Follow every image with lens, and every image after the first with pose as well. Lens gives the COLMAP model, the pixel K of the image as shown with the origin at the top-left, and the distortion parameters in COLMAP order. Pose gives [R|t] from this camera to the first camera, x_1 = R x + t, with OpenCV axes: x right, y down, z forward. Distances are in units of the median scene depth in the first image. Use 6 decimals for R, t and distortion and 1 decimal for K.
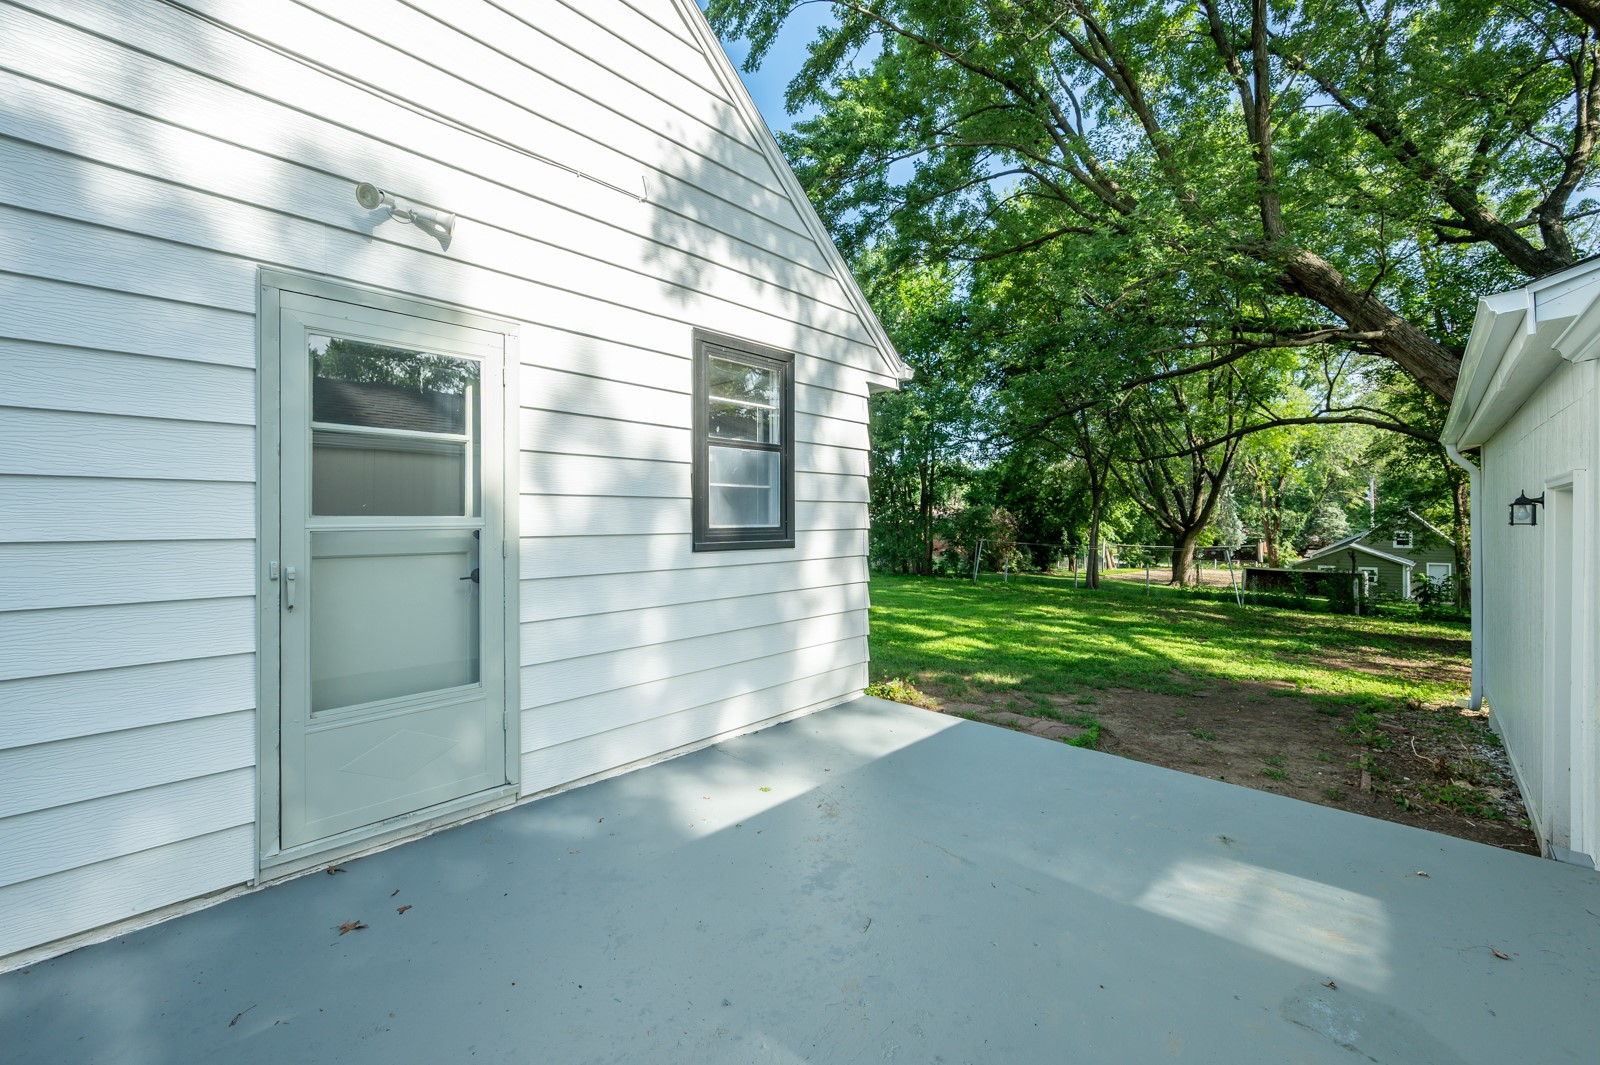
lens RADIAL K [[644.6, 0, 802.3], [0, 644.6, 526.8], [0, 0, 1]] dist [0.000551, 0.000476]
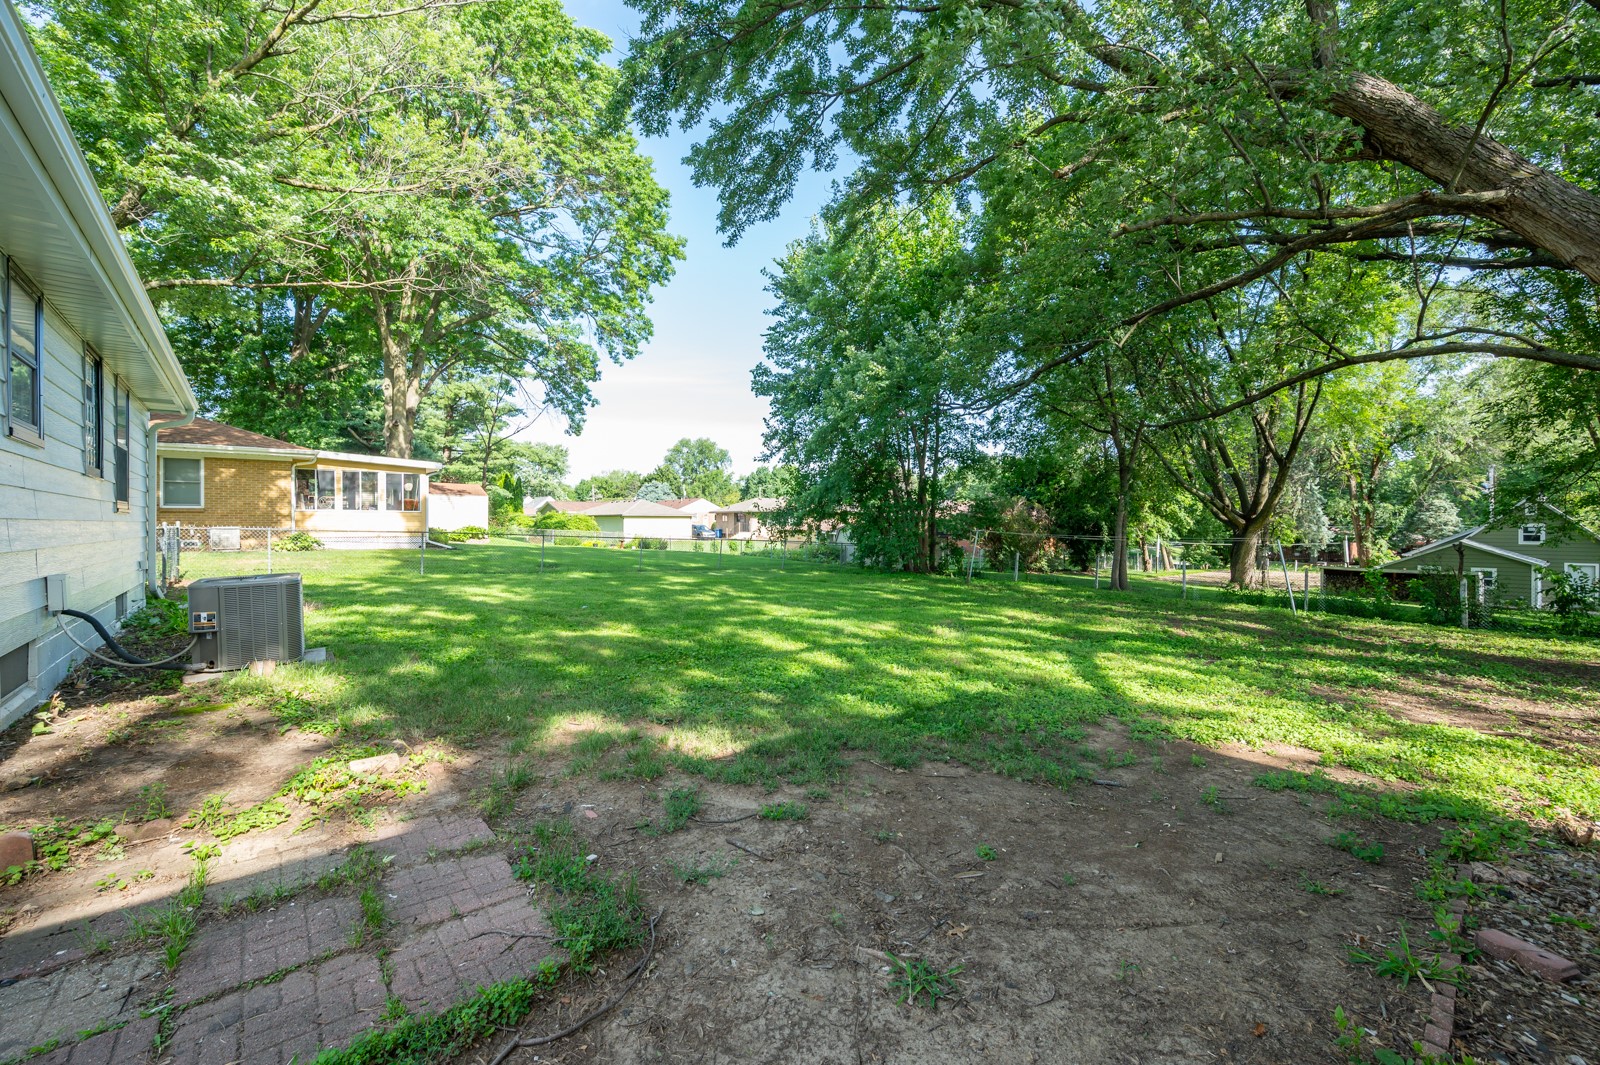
lens RADIAL K [[644.6, 0, 798.1], [0, 644.6, 530.5], [0, 0, 1]] dist [0.000551, 0.000476]
pose [[0.995191, 0.000683, -0.097953, 0.087063], [-0.000368, 0.999995, 0.003233, 0.012061], [0.097955, -0.003182, 0.995186, 0.095907]]
